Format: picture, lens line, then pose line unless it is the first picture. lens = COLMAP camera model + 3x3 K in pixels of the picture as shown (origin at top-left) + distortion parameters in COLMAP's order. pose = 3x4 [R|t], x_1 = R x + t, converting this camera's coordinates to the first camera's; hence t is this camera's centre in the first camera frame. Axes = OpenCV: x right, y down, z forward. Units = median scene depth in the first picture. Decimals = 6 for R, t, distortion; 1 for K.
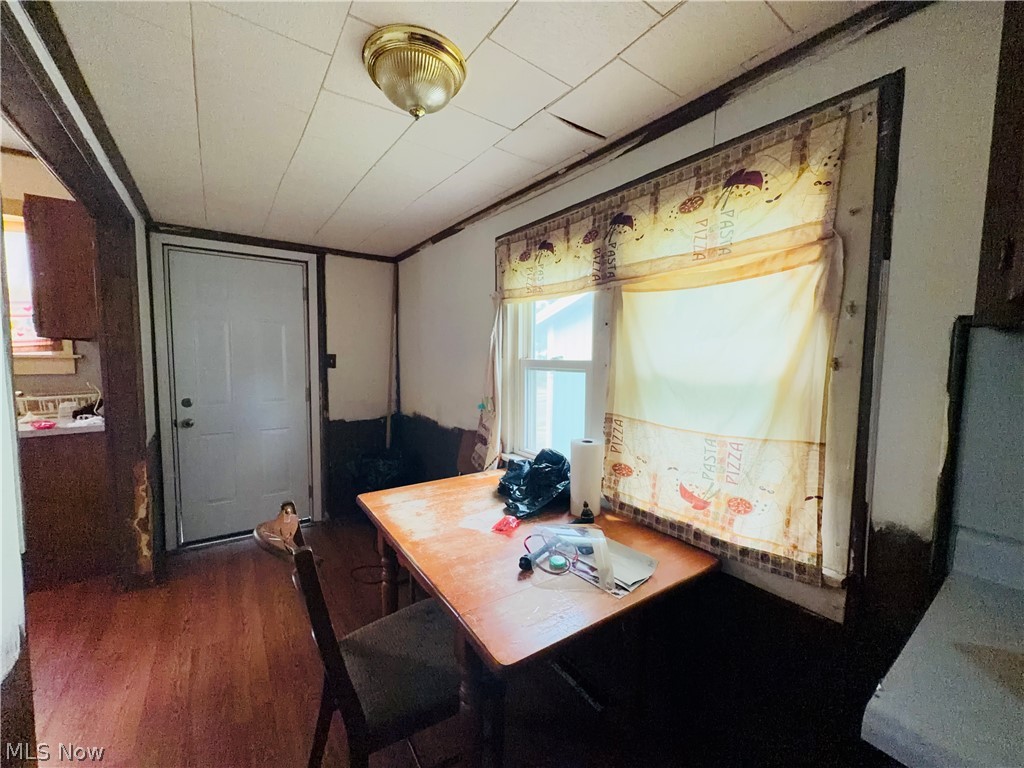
lens RADIAL K [[409.4, 0, 512.1], [0, 409.4, 383.6], [0, 0, 1]] dist [-0.002030, 0.000518]
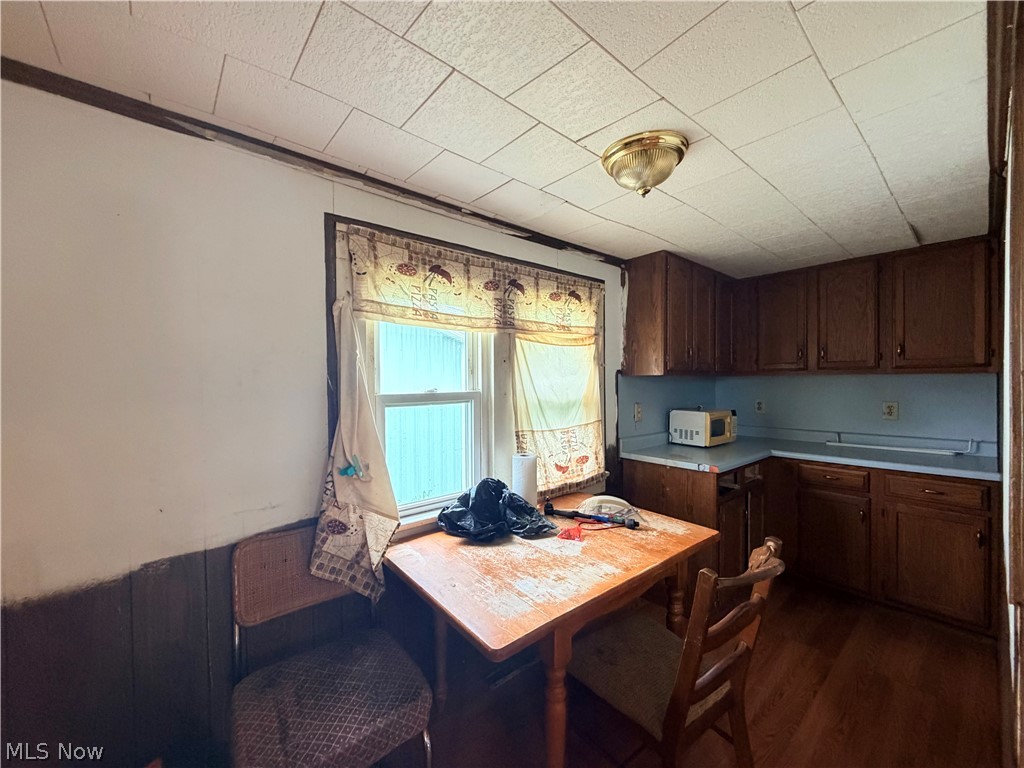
lens RADIAL K [[409.4, 0, 509.8], [0, 409.4, 383.6], [0, 0, 1]] dist [-0.002030, 0.000518]
pose [[-0.085761, -0.020709, 0.996100, -1.048923], [0.075855, 0.996746, 0.027253, -0.114125], [-0.993424, 0.077896, -0.083911, 1.135443]]
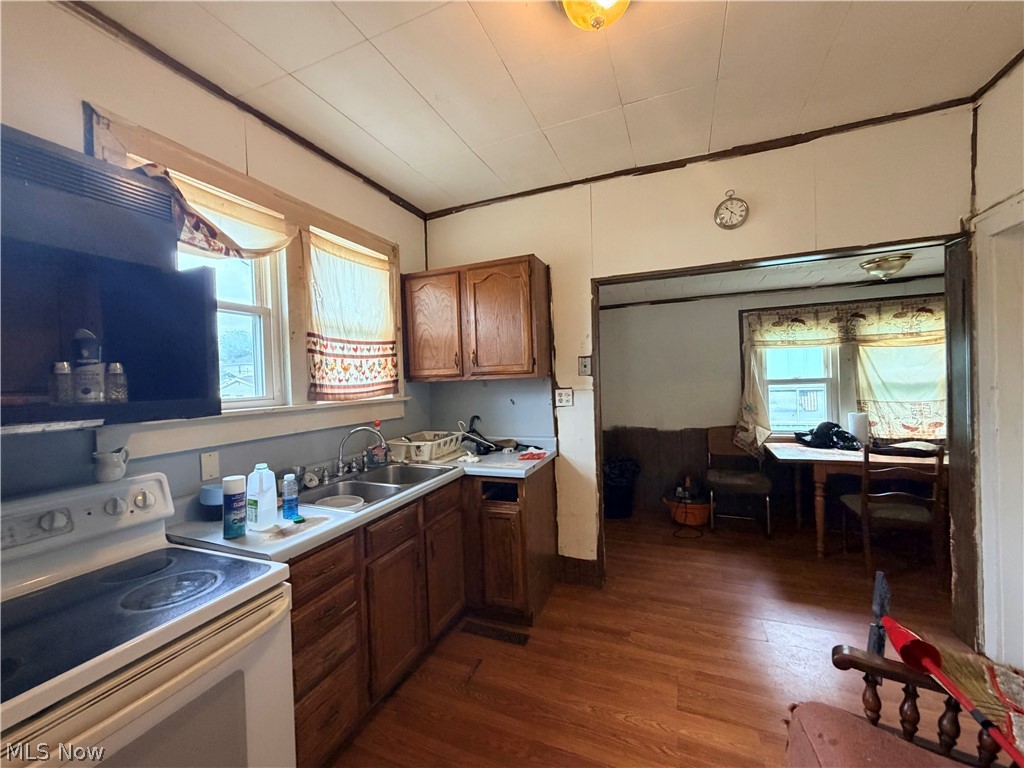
lens RADIAL K [[409.4, 0, 509.6], [0, 409.4, 385.6], [0, 0, 1]] dist [-0.002030, 0.000518]
pose [[0.844681, -0.046843, 0.533217, -2.585963], [0.081757, 0.995766, -0.042034, -0.069076], [-0.528990, 0.079099, 0.844934, 0.120254]]
